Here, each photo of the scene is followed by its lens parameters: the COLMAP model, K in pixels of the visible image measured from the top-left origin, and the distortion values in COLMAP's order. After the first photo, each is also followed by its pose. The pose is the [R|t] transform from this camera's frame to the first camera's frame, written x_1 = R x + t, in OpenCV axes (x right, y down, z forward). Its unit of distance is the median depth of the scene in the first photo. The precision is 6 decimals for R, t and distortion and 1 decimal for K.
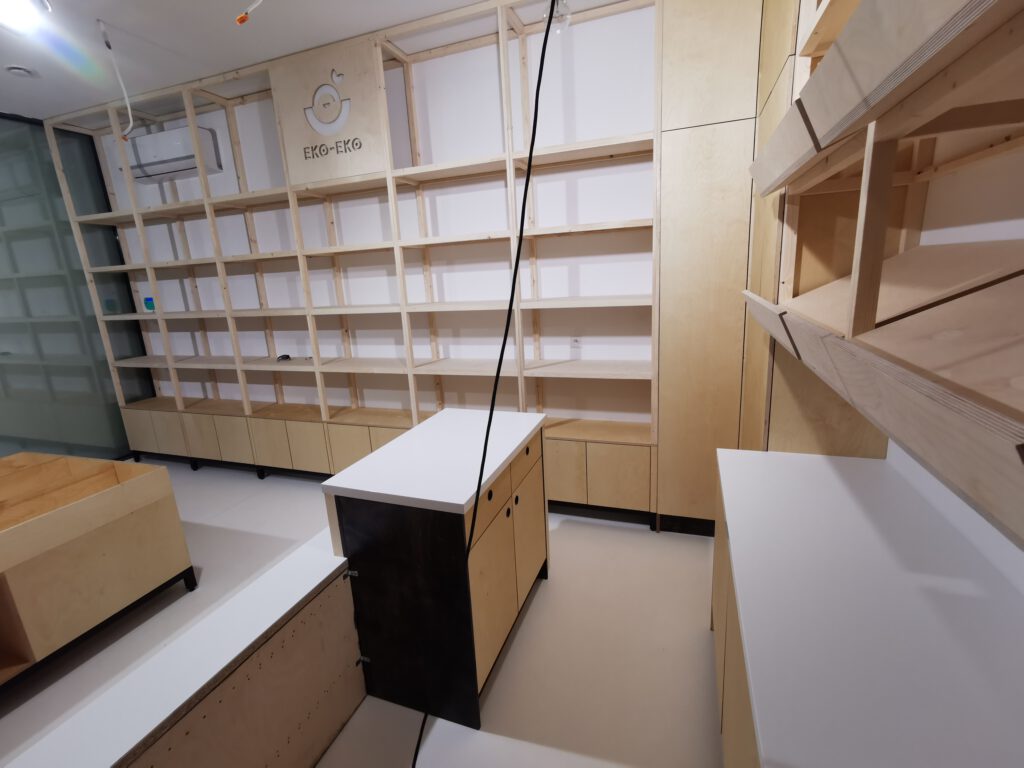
lens RADIAL K [[471.2, 0, 511.1], [0, 471.2, 381.0], [0, 0, 1]] dist [-0.015451, 0.016016]
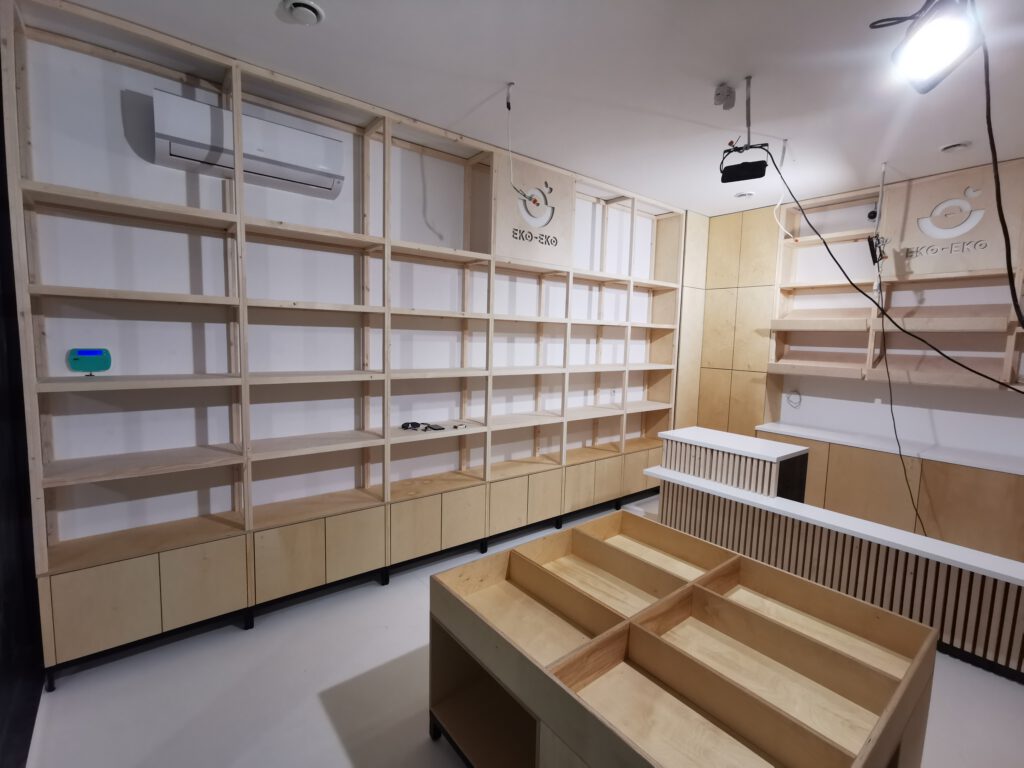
lens RADIAL K [[469.8, 0, 511.5], [0, 469.8, 381.0], [0, 0, 1]] dist [-0.013288, 0.012964]
pose [[0.524912, -0.011260, 0.851082, -1.263565], [0.137434, 0.987913, -0.071693, -0.048899], [-0.839988, 0.154600, 0.520115, 0.425644]]
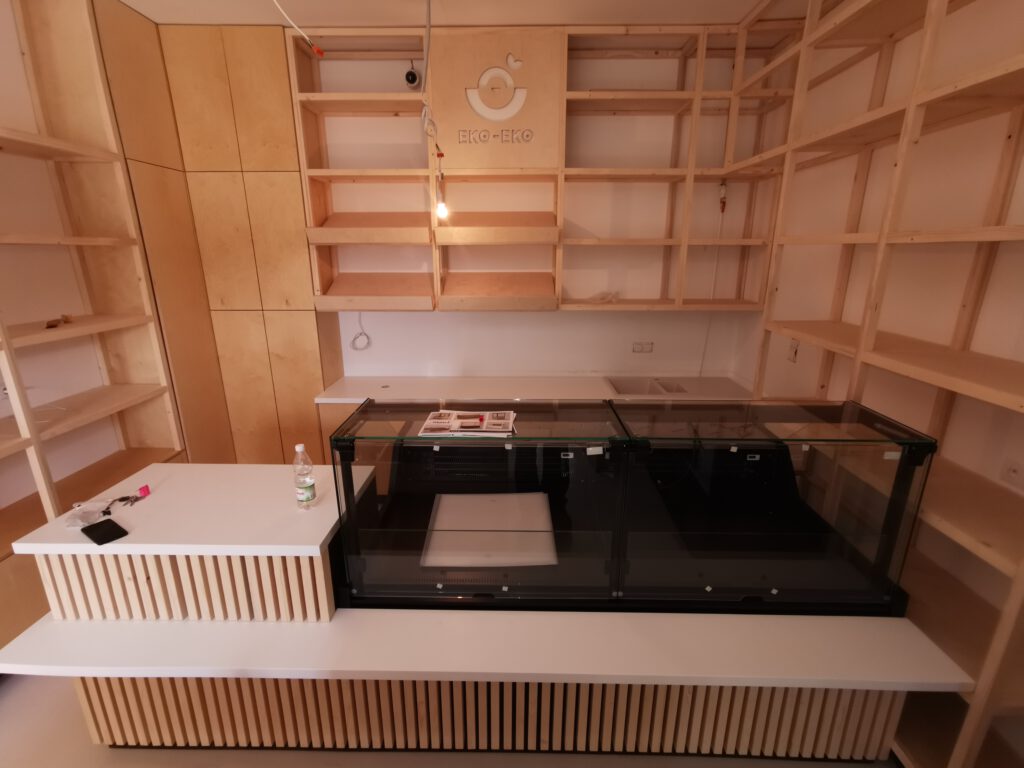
lens RADIAL K [[471.2, 0, 511.1], [0, 471.2, 381.0], [0, 0, 1]] dist [-0.015451, 0.016016]
pose [[-0.328262, -0.200857, 0.922984, -0.715953], [0.234893, 0.929078, 0.285724, -0.112309], [-0.914915, 0.310595, -0.257801, 0.435506]]
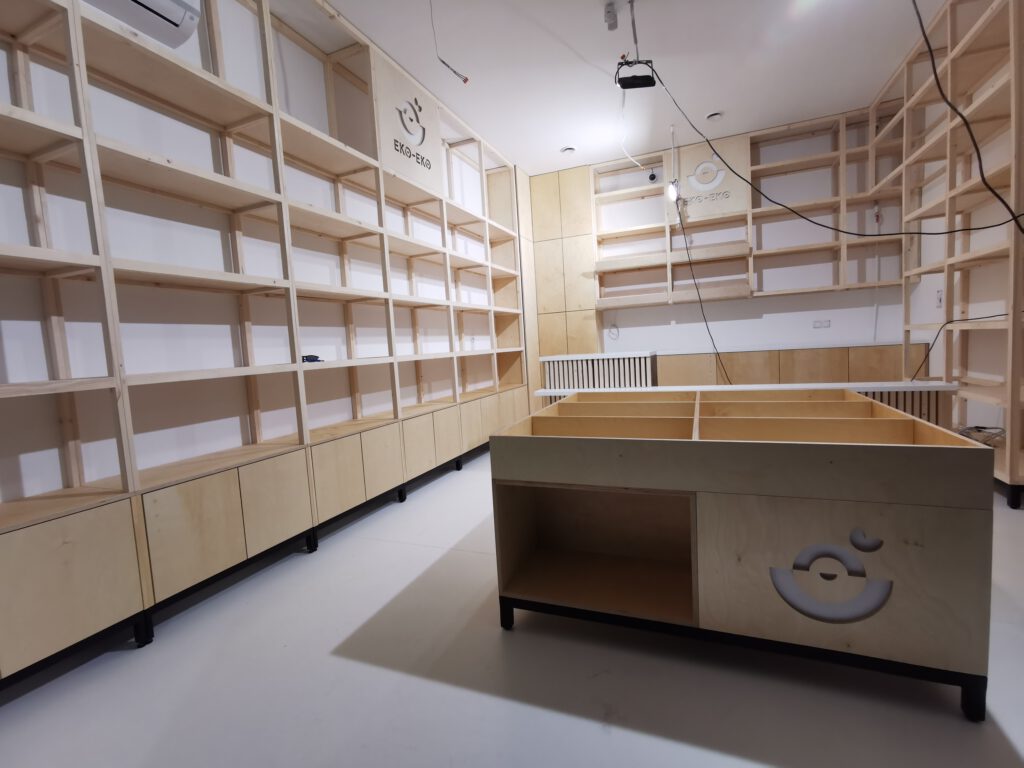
lens RADIAL K [[471.2, 0, 511.1], [0, 471.2, 381.0], [0, 0, 1]] dist [-0.015451, 0.016016]
pose [[0.048055, -0.020735, 0.998629, -1.323177], [0.283200, 0.959040, 0.006285, 0.073037], [-0.957856, 0.282509, 0.051959, 0.763998]]
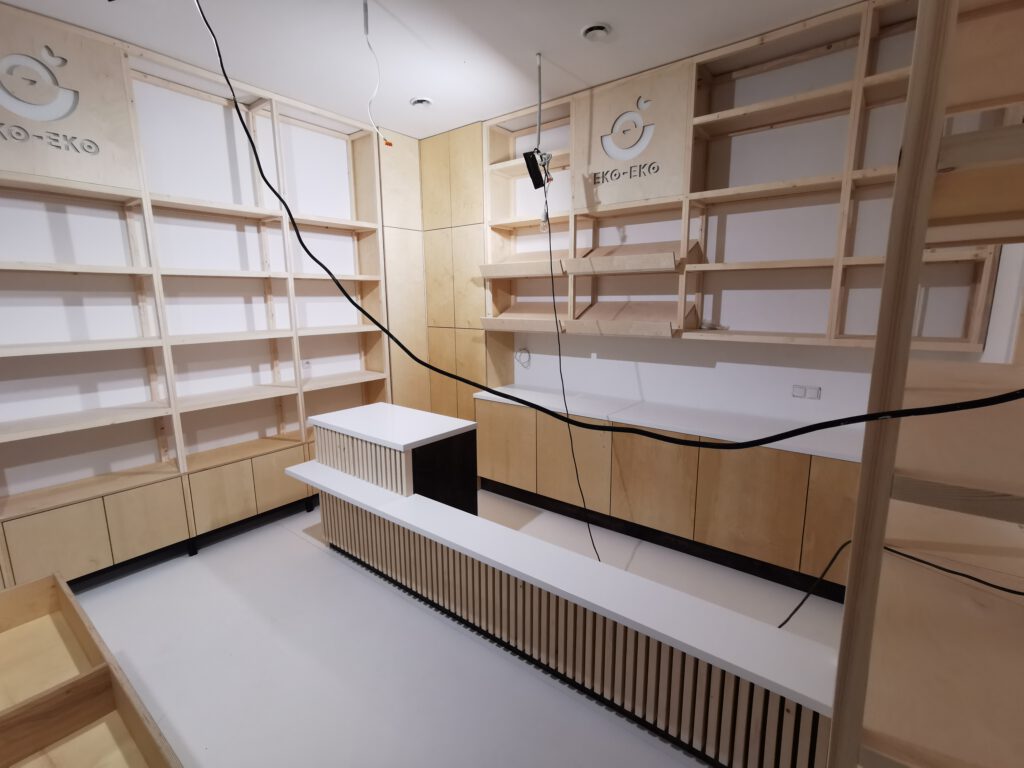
lens RADIAL K [[471.2, 0, 511.1], [0, 471.2, 381.0], [0, 0, 1]] dist [-0.015451, 0.016016]
pose [[0.308600, -0.111626, 0.944619, -0.803107], [0.207341, 0.977104, 0.047728, 0.013141], [-0.928319, 0.181129, 0.324679, 0.094895]]
